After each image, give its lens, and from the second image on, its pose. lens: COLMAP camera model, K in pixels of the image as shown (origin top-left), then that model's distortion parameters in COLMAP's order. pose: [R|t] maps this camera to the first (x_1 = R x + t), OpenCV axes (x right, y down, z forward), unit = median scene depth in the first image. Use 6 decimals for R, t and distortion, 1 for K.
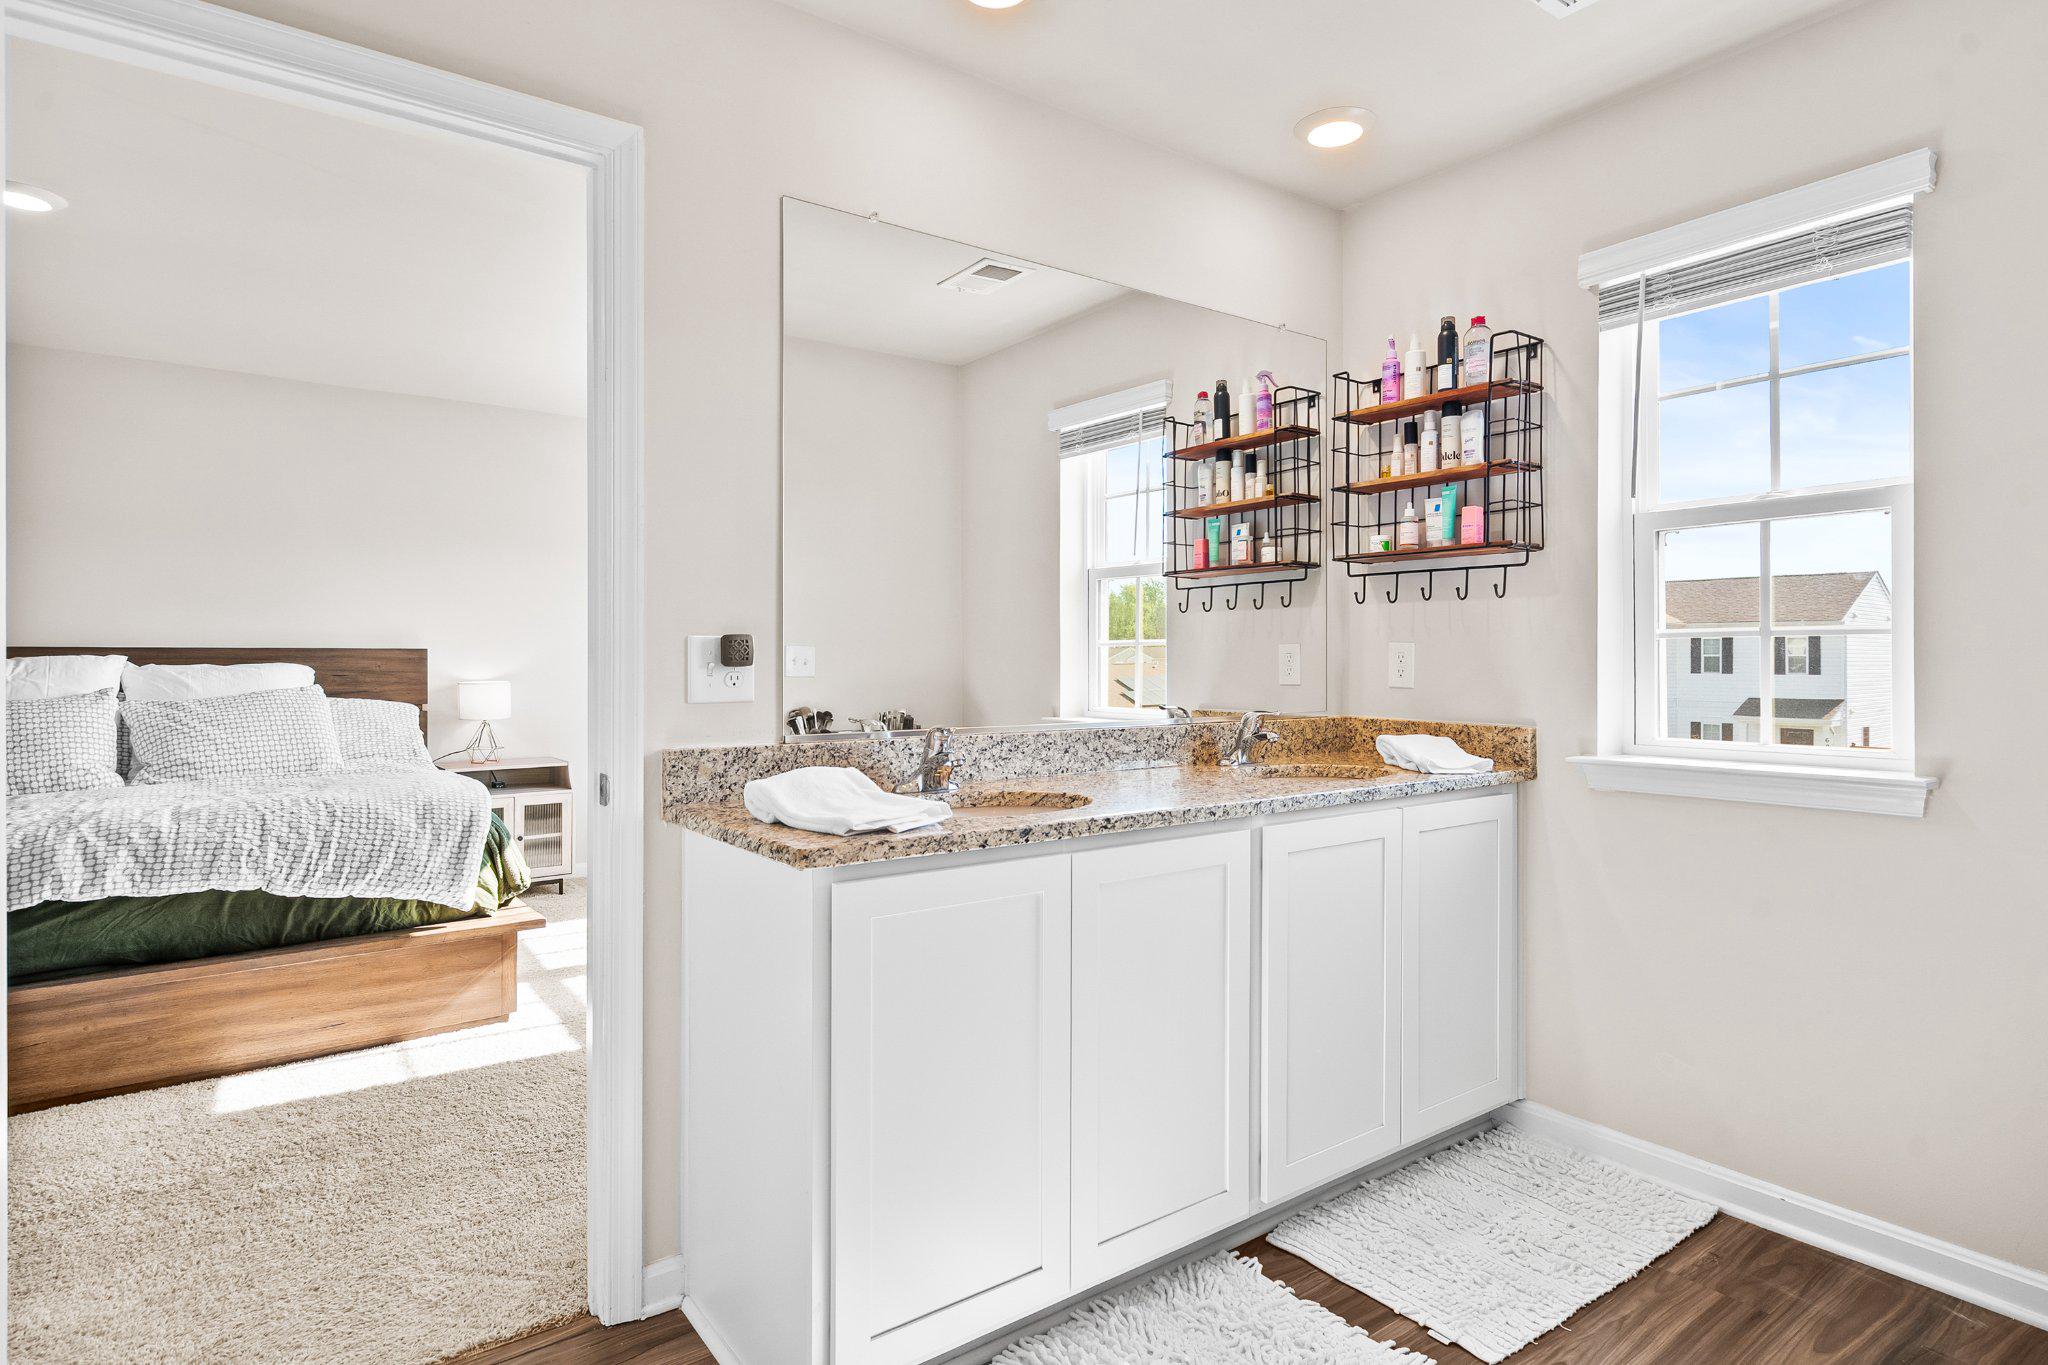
lens RADIAL K [[1068.9, 0, 1024.0], [0, 1068.9, 682.5], [0, 0, 1]] dist [-0.000718, 0.000962]
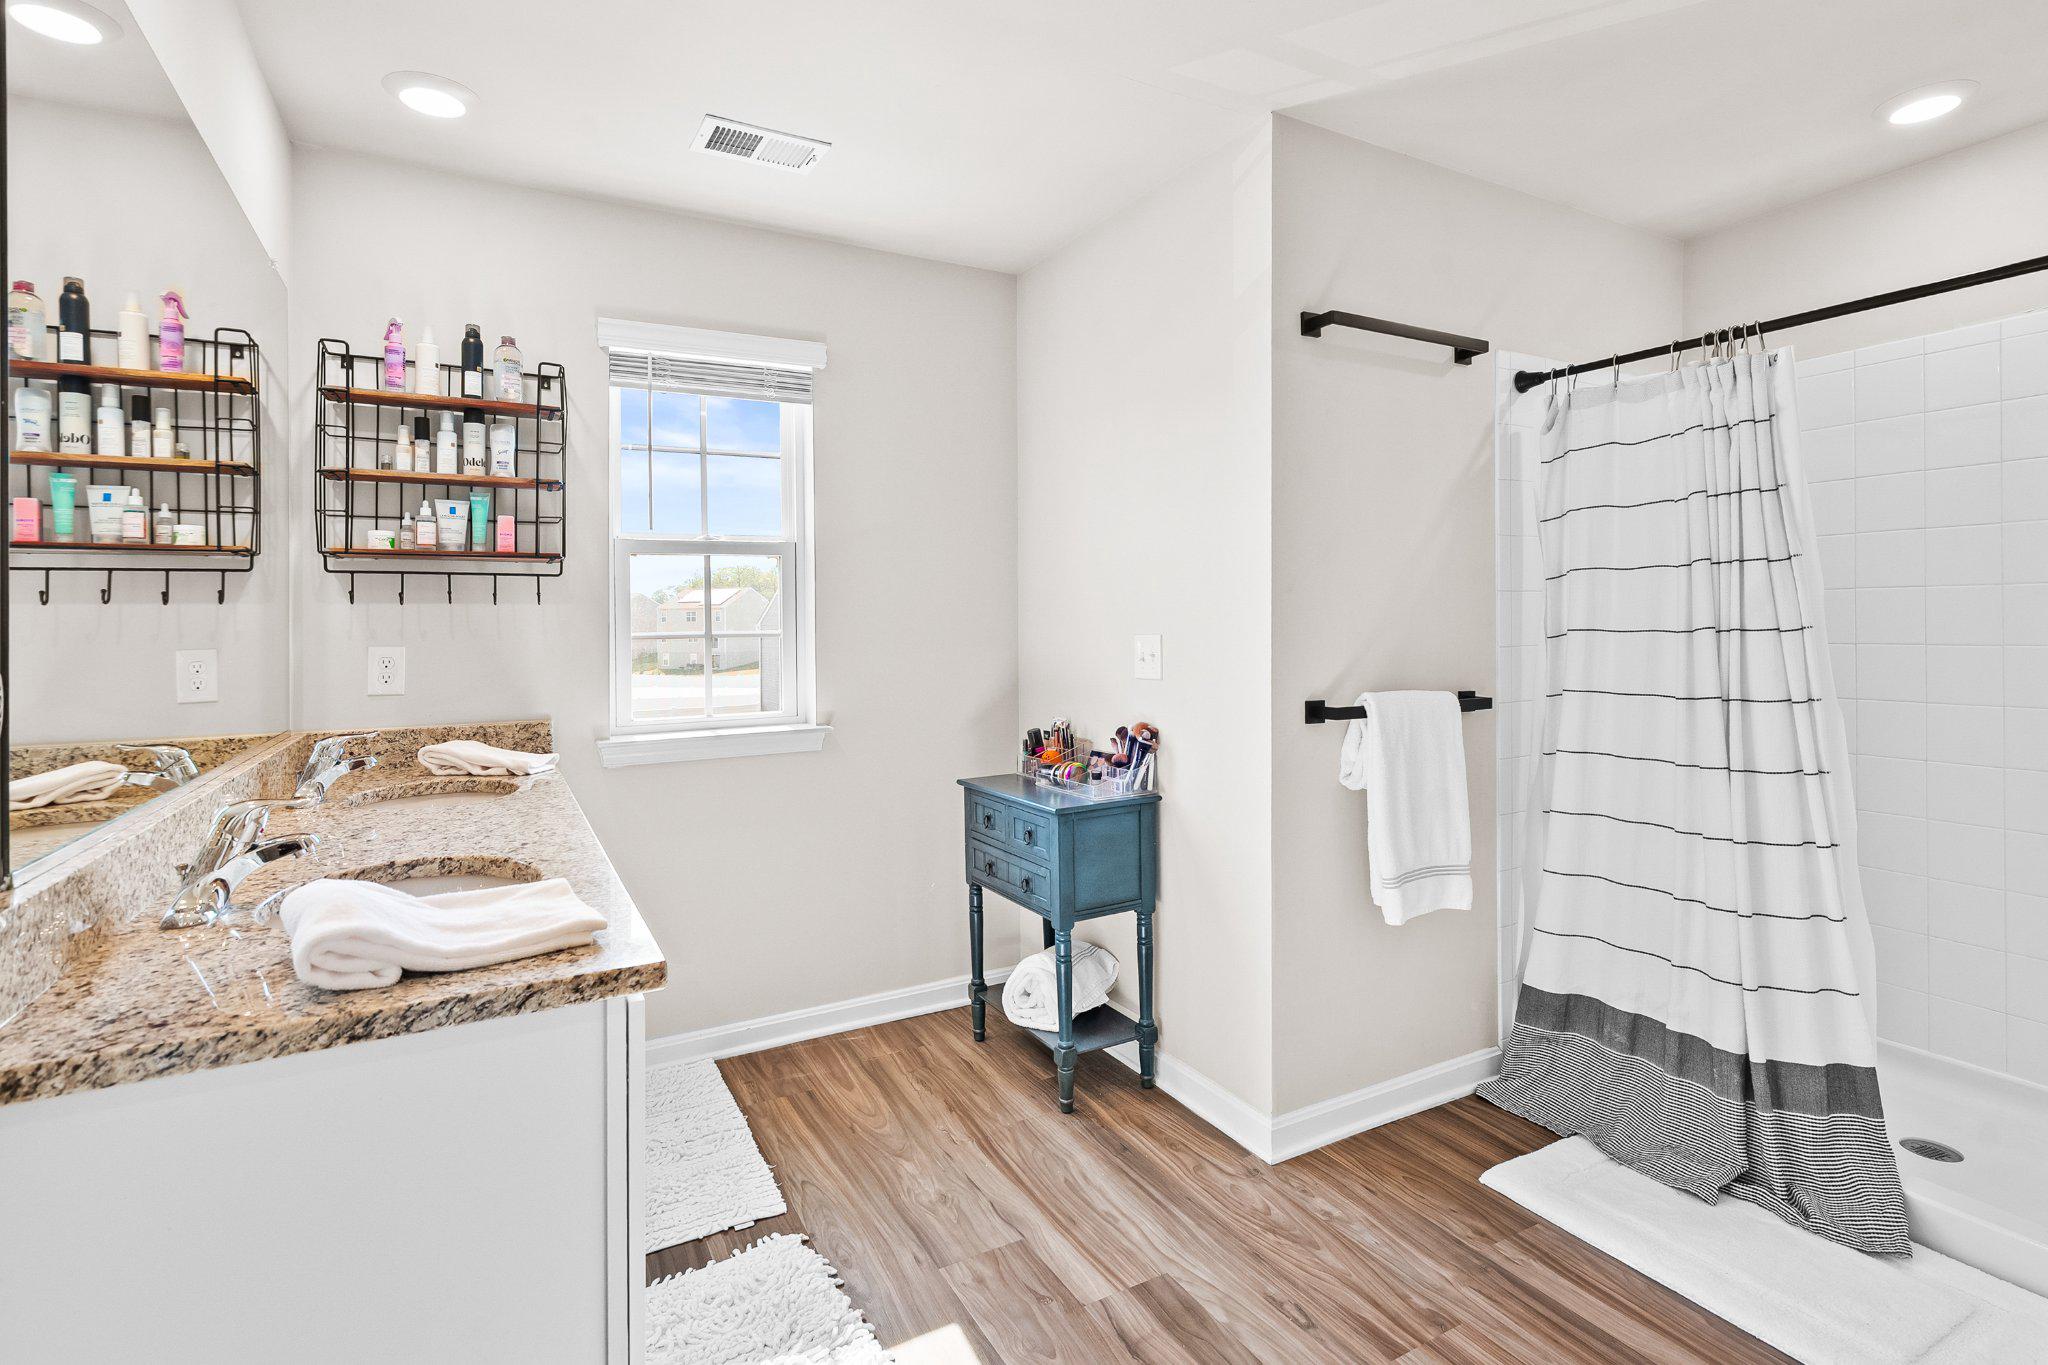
lens RADIAL K [[1001.1, 0, 1030.5], [0, 1001.1, 647.0], [0, 0, 1]] dist [-0.001479, -0.000143]
pose [[0.127281, -0.022805, 0.991604, -0.474581], [0.037061, 0.999147, 0.018222, -0.034557], [-0.991174, 0.034431, 0.128018, 0.359651]]
